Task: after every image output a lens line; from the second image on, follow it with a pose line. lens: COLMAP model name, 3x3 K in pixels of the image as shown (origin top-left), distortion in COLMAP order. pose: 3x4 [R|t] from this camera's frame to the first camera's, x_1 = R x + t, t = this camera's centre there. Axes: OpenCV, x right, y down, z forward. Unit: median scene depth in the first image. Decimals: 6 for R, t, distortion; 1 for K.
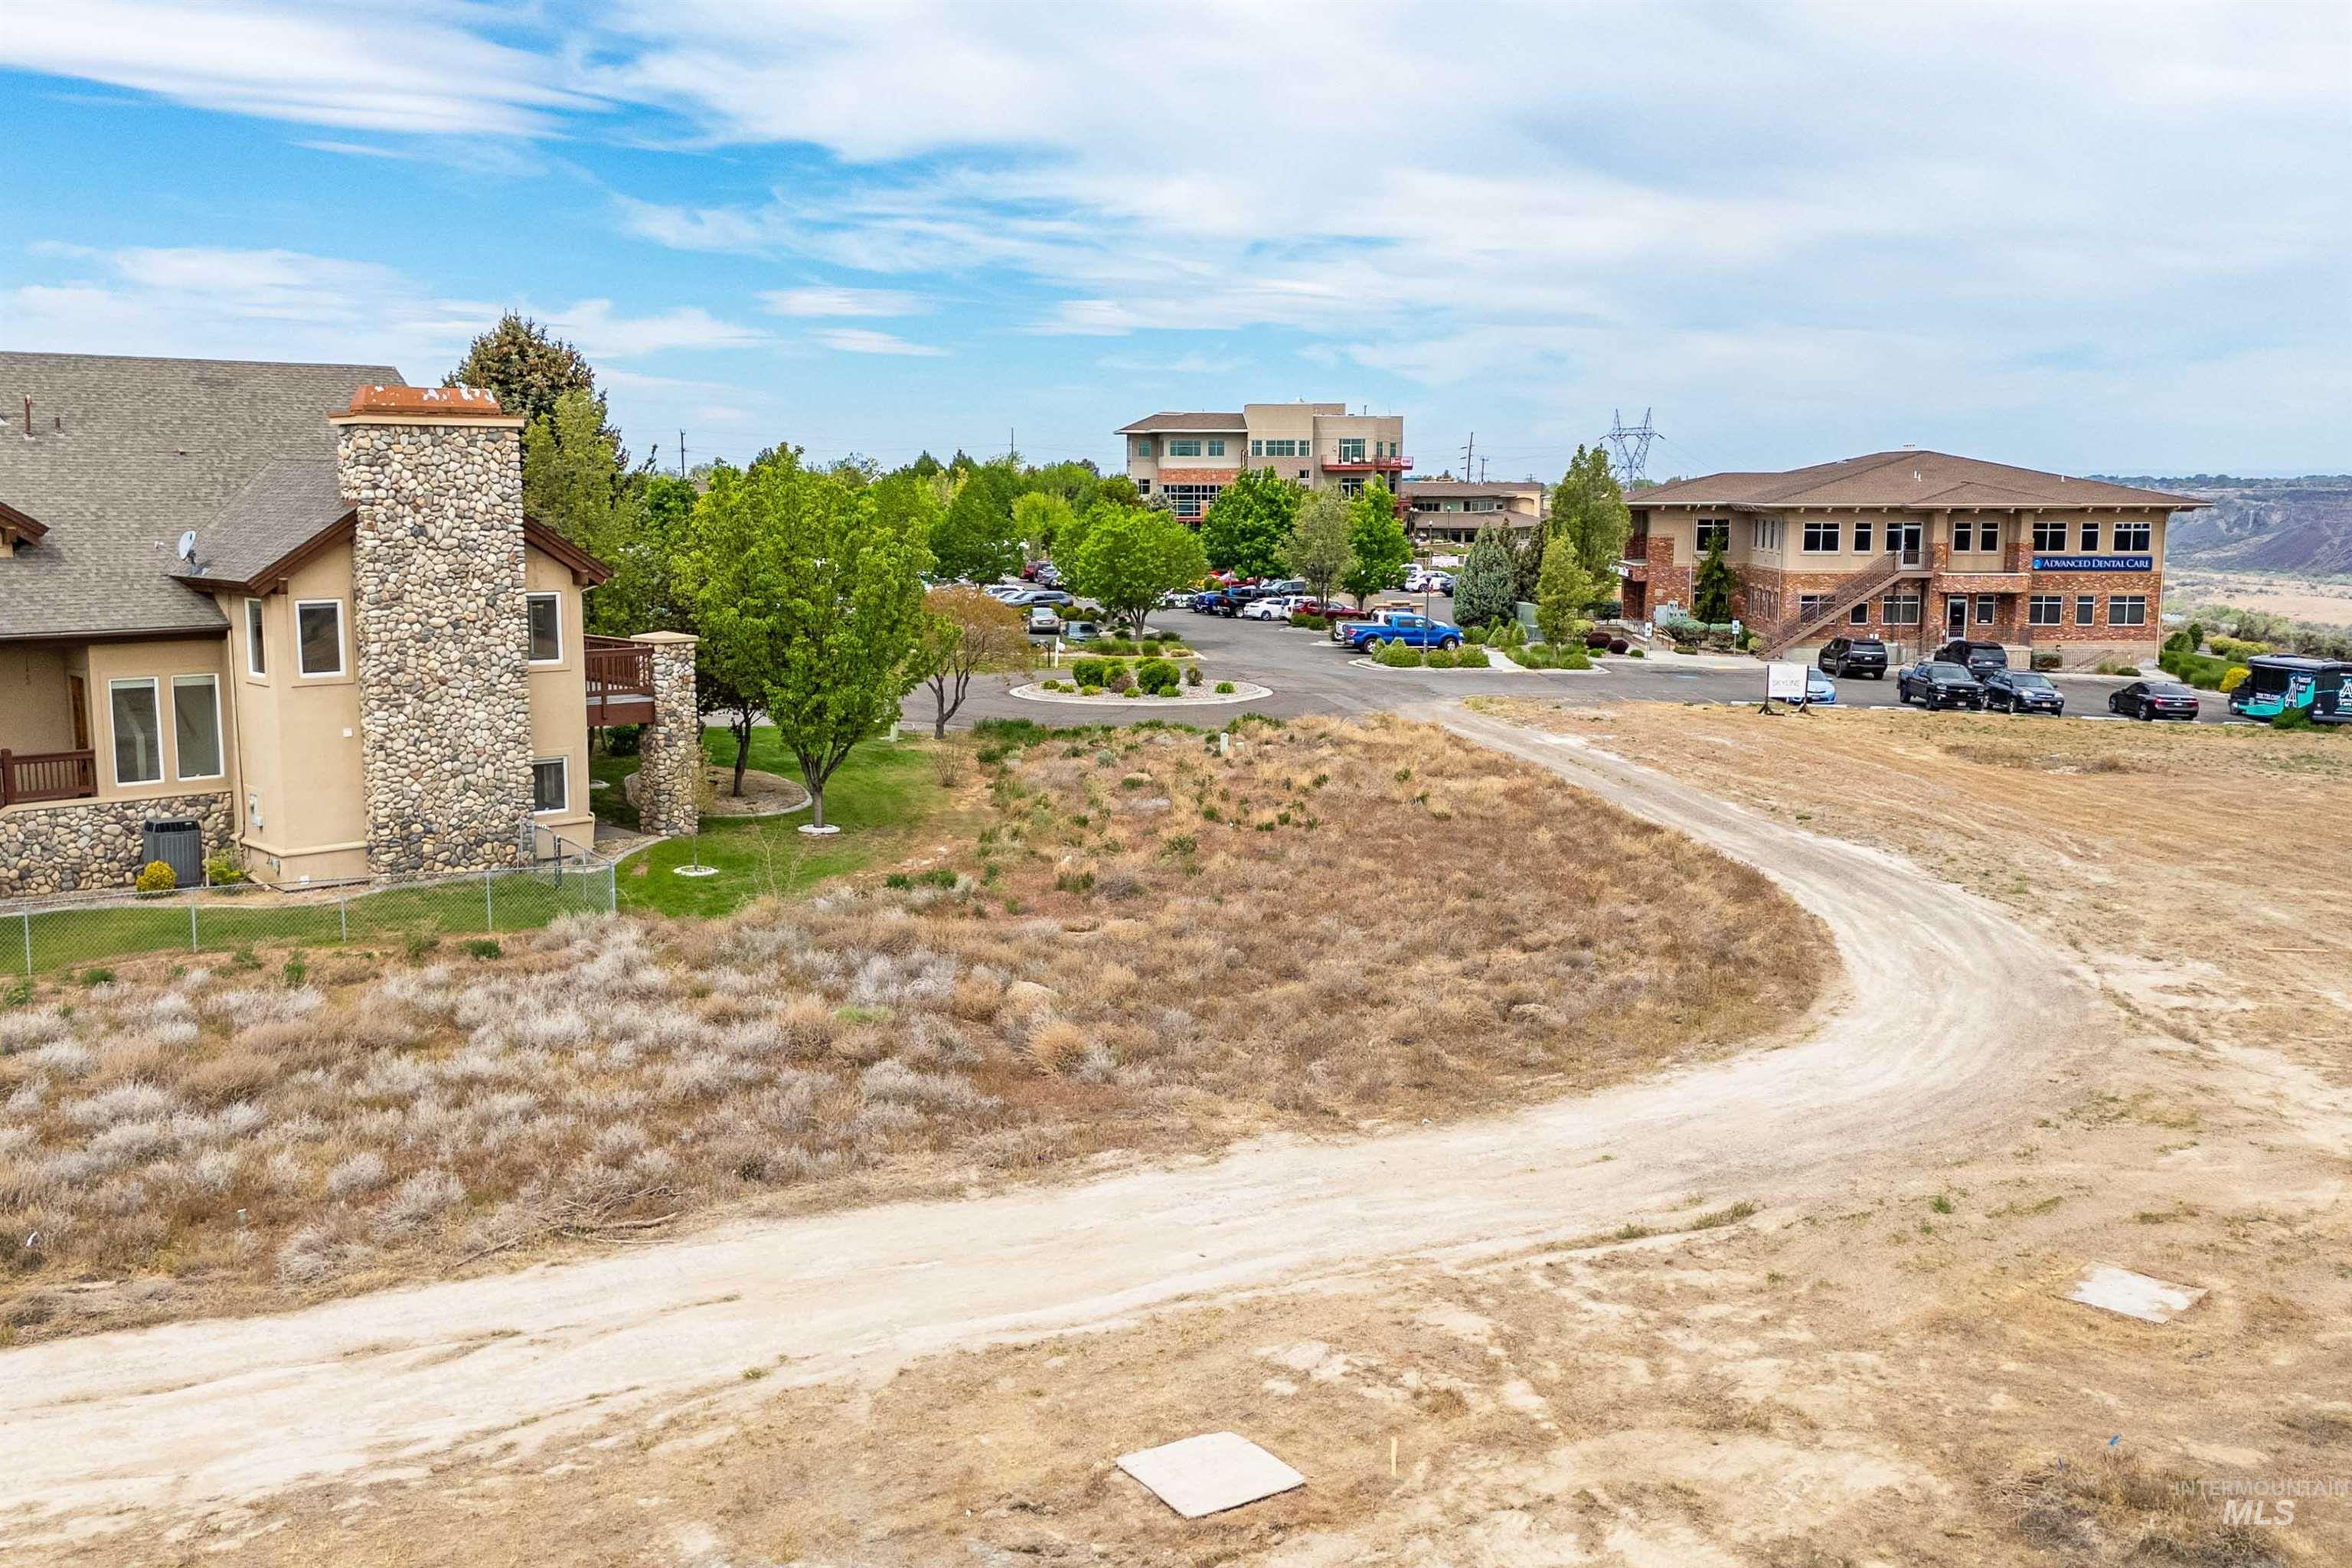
lens RADIAL K [[2111.5, 0, 1129.6], [0, 2111.5, 774.8], [0, 0, 1]] dist [0.078737, -0.078712]
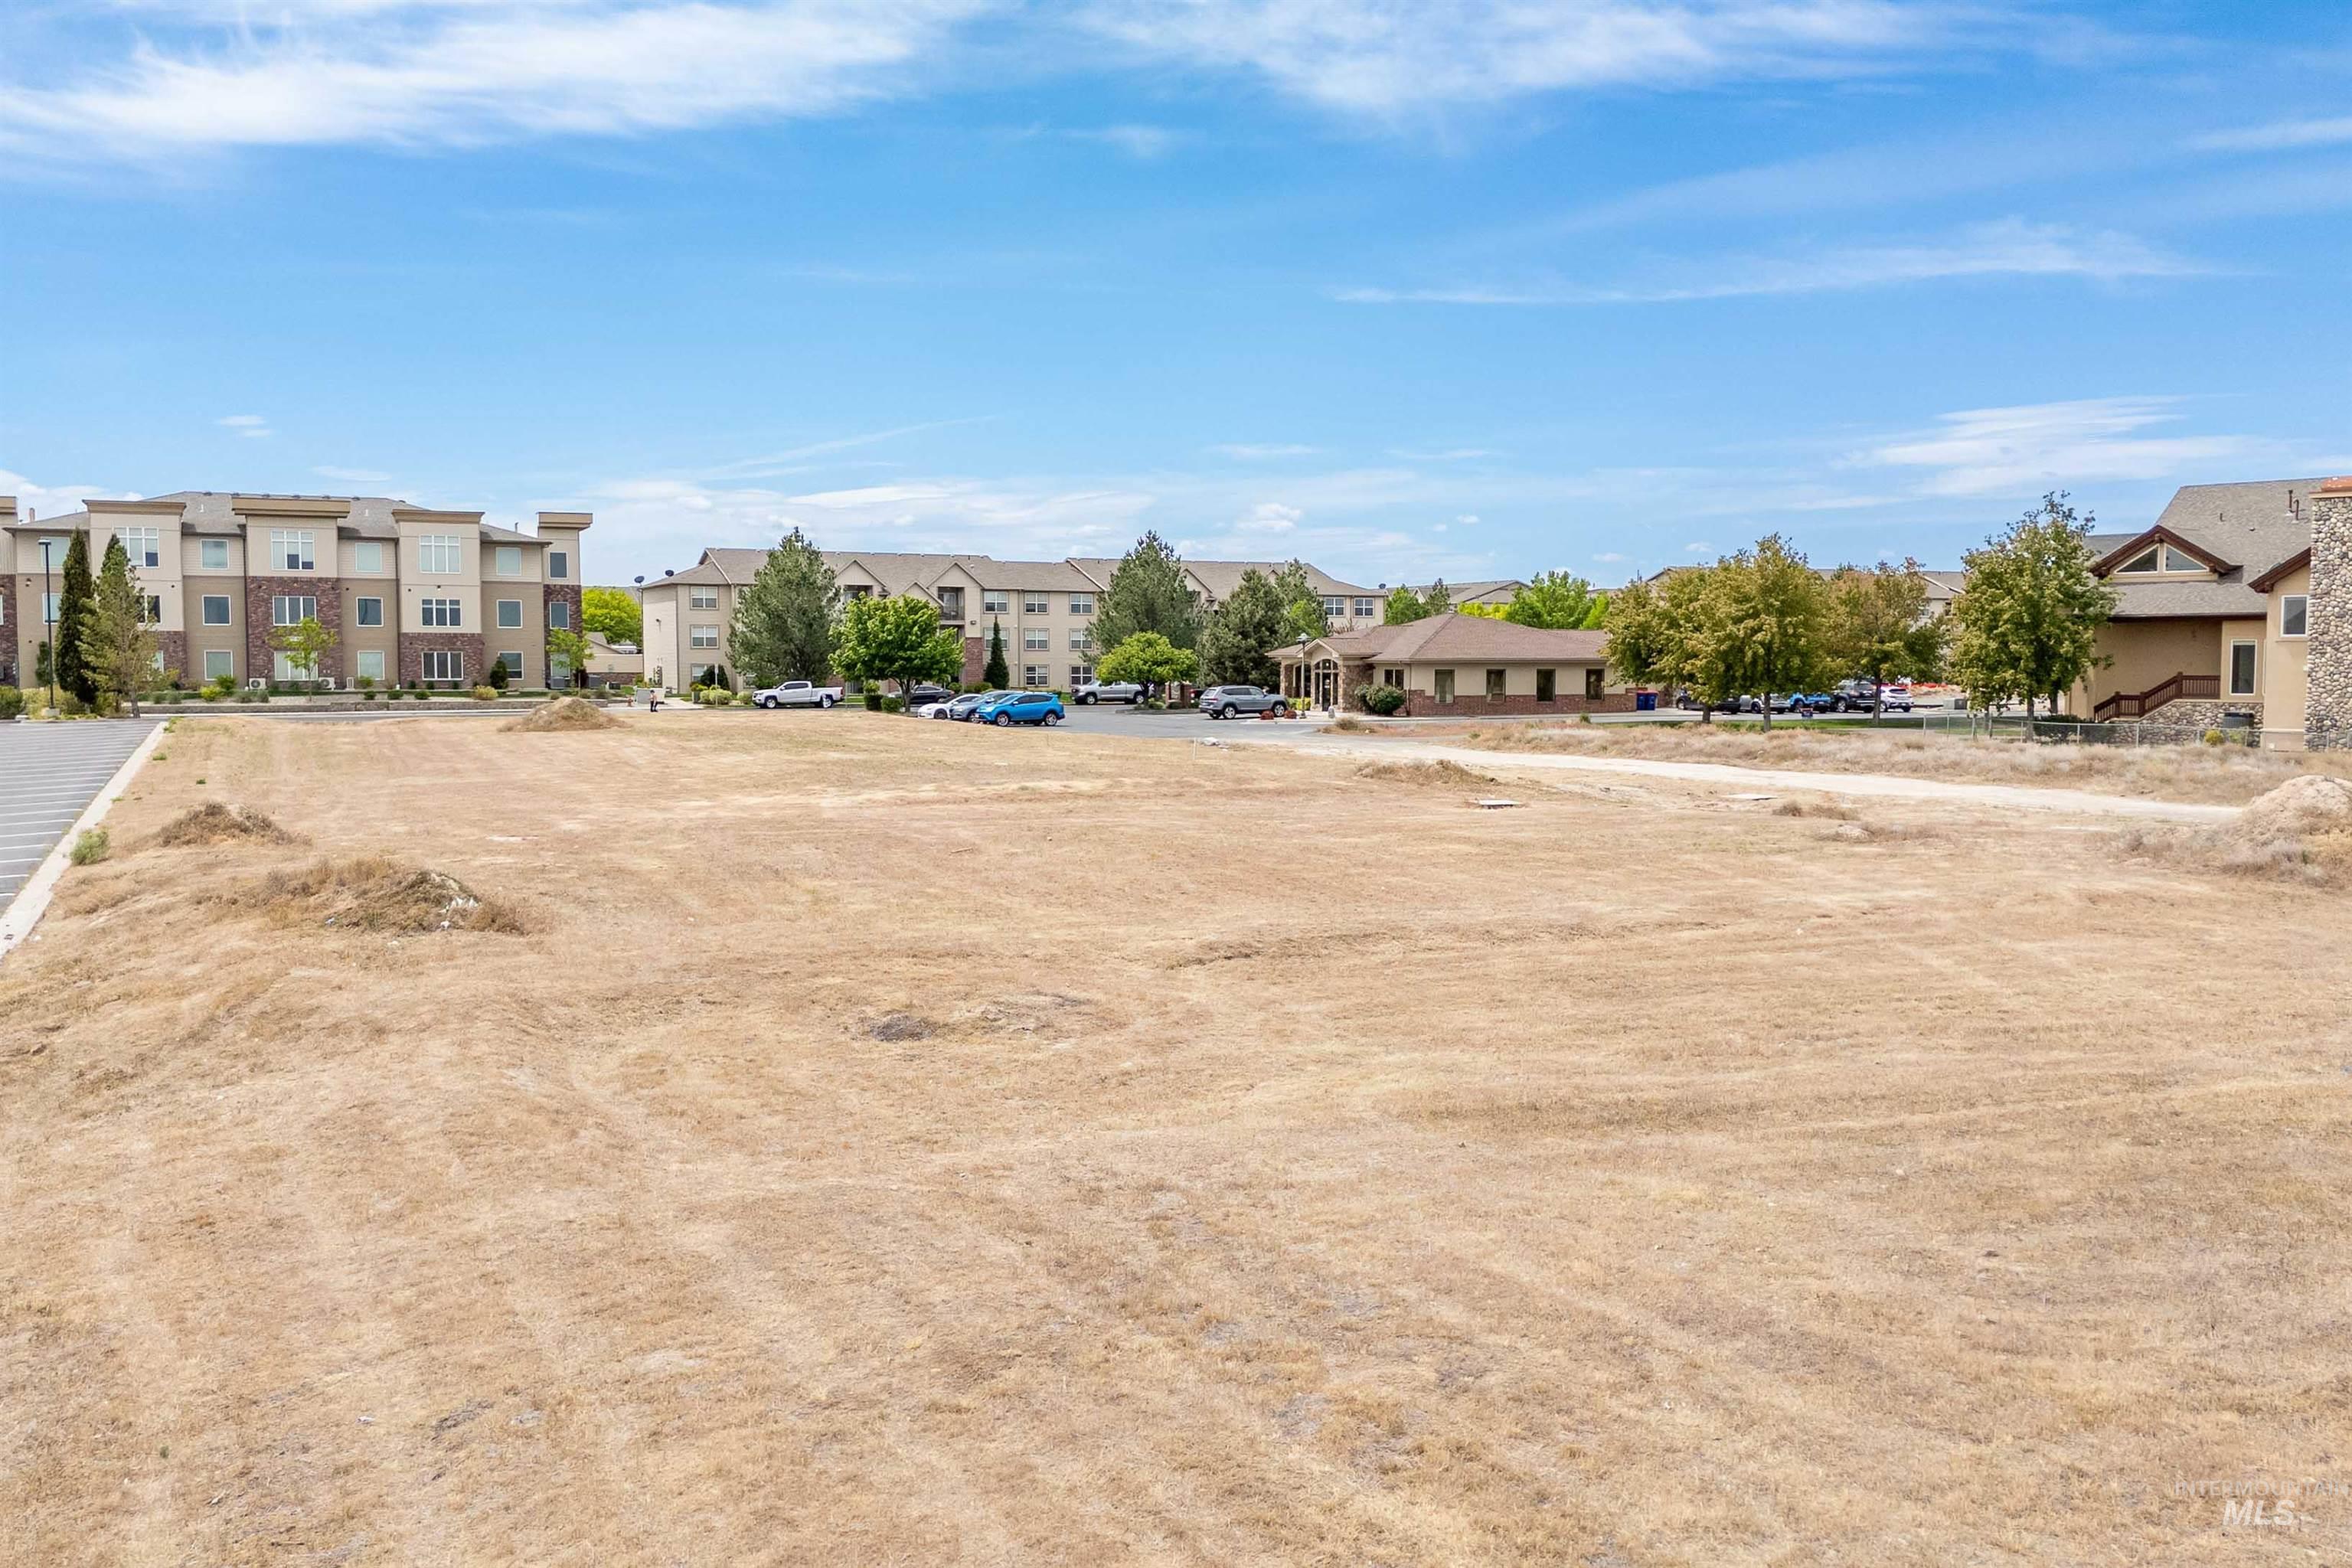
lens RADIAL K [[2111.5, 0, 1190.9], [0, 2111.5, 797.3], [0, 0, 1]] dist [0.078737, -0.078712]
pose [[0.043437, 0.069767, -0.996617, 0.563196], [-0.141832, 0.987886, 0.062975, 0.042866], [0.988937, 0.138617, 0.052806, -0.006677]]
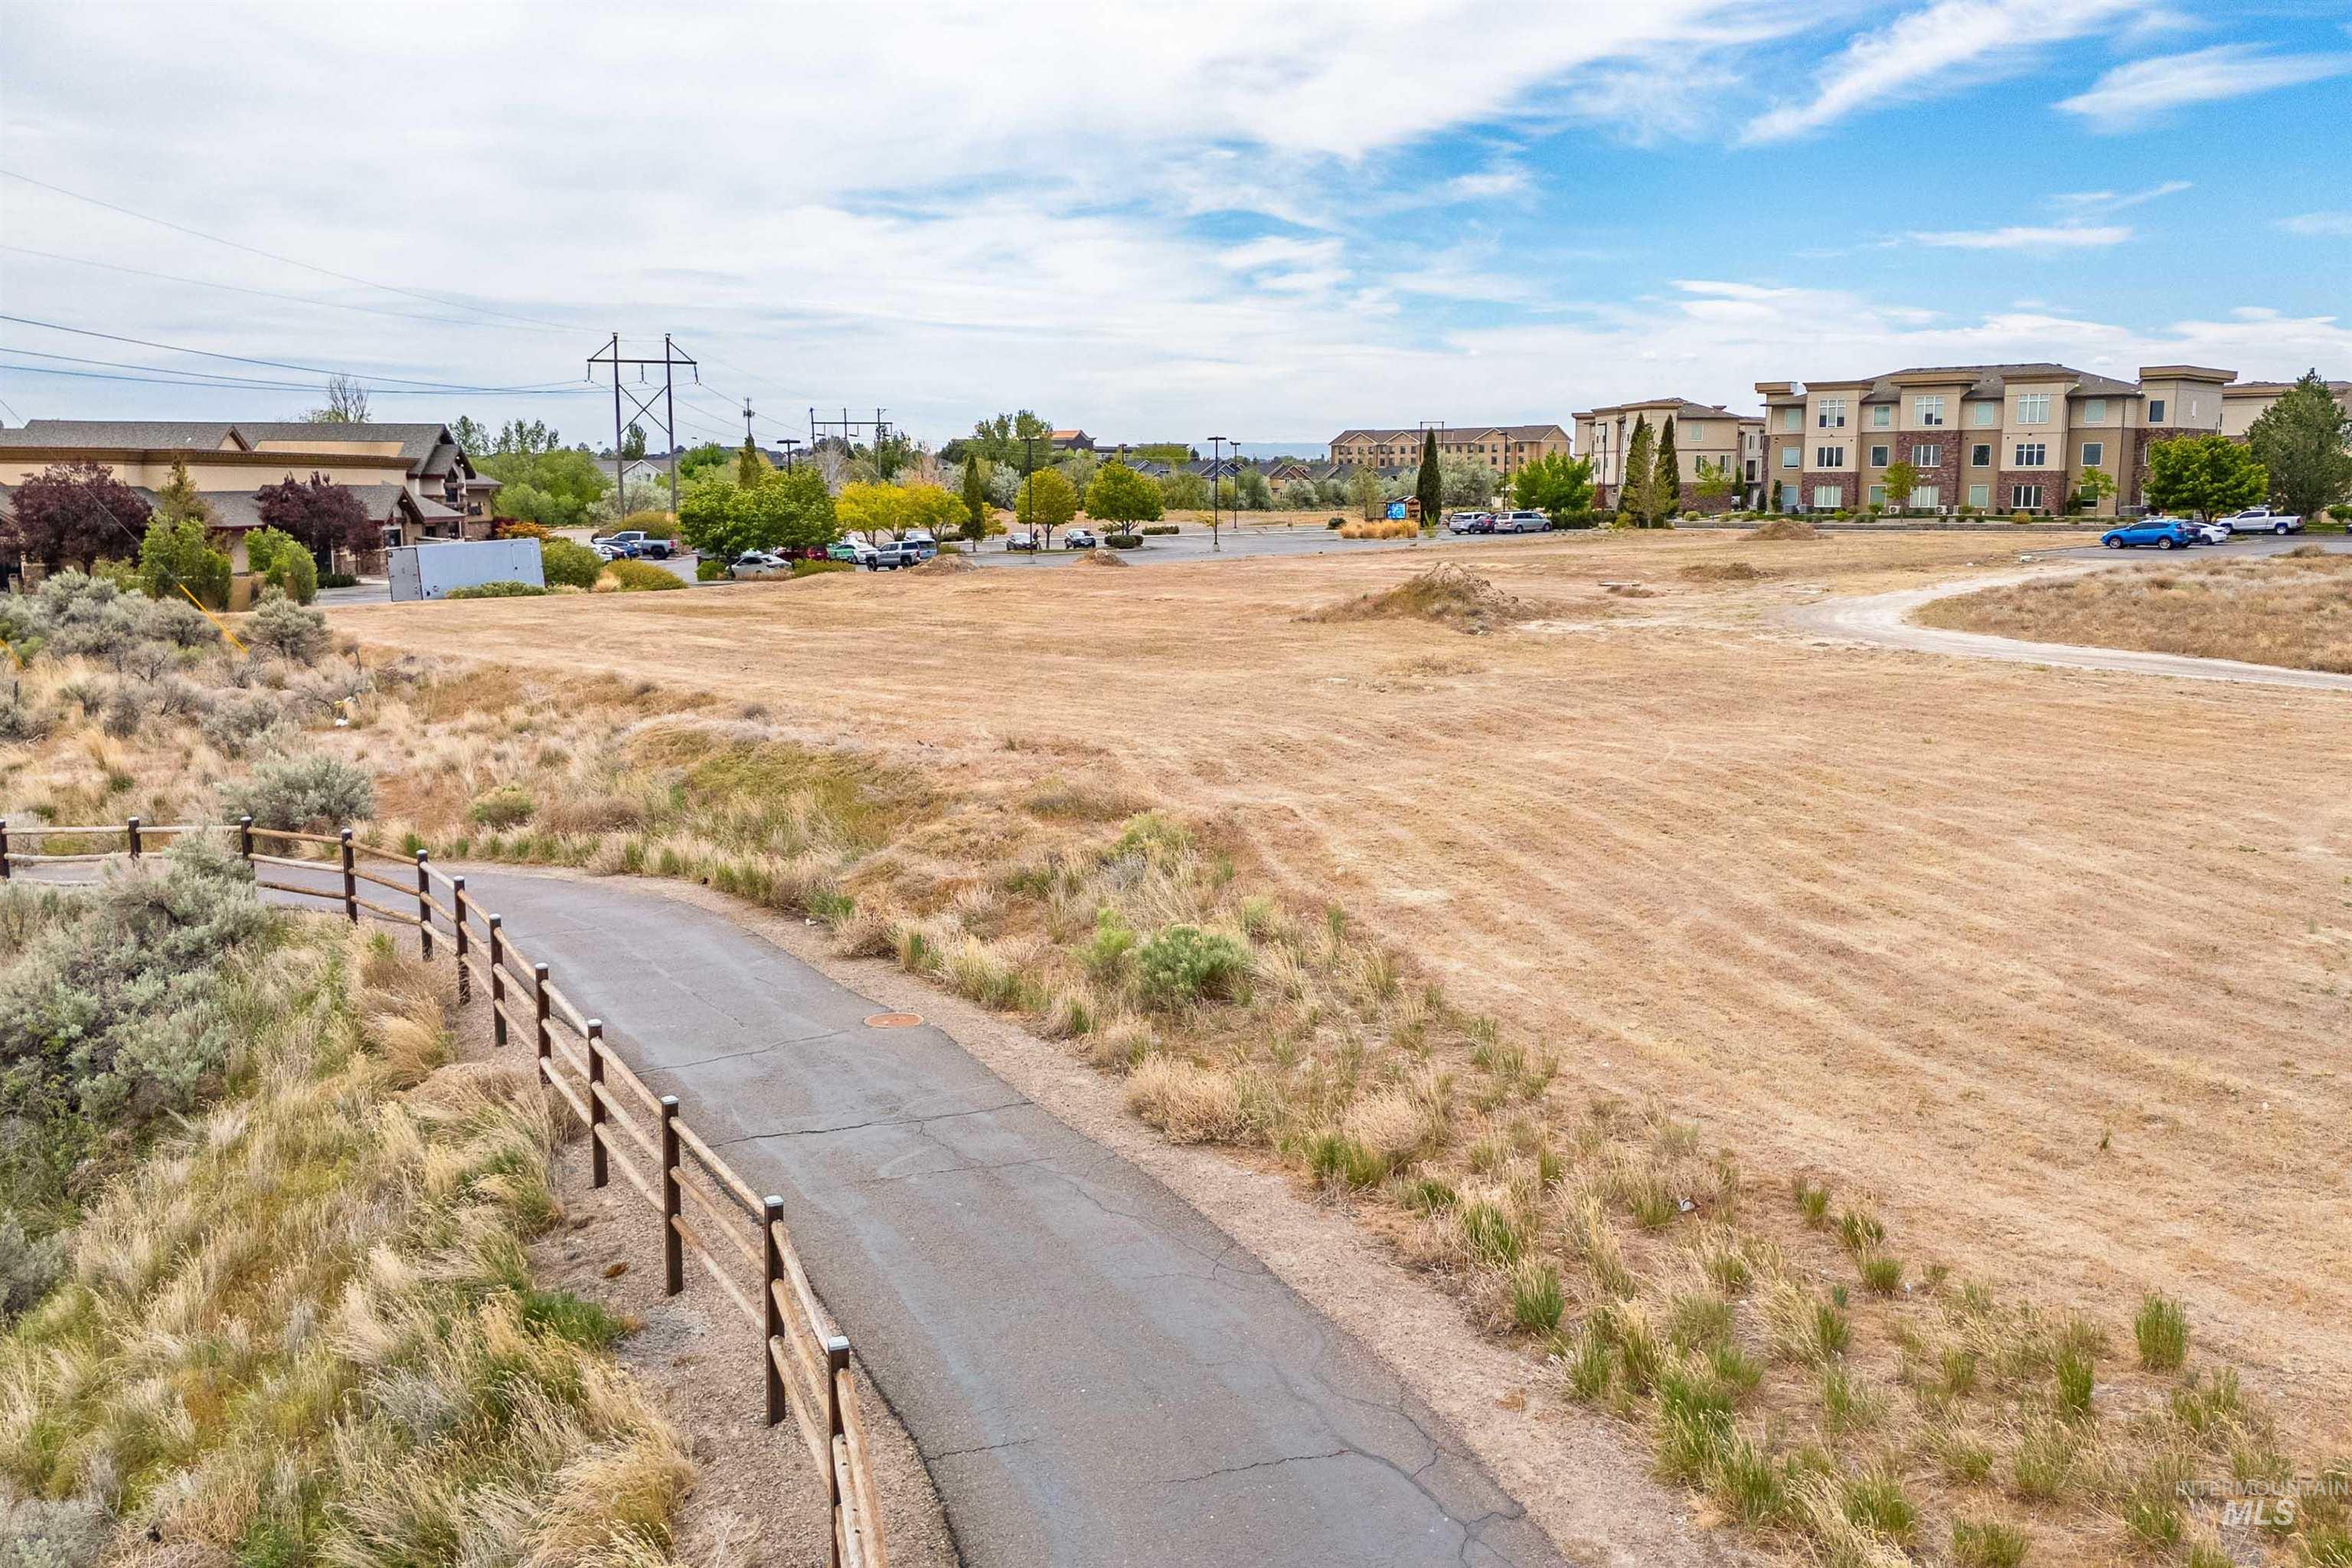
lens RADIAL K [[2111.5, 0, 1153.5], [0, 2111.5, 773.3], [0, 0, 1]] dist [0.078737, -0.078712]
pose [[-0.891928, 0.063707, -0.447668, 0.607698], [-0.062039, 0.963422, 0.260709, -0.075195], [0.447902, 0.260306, -0.855350, 0.782085]]
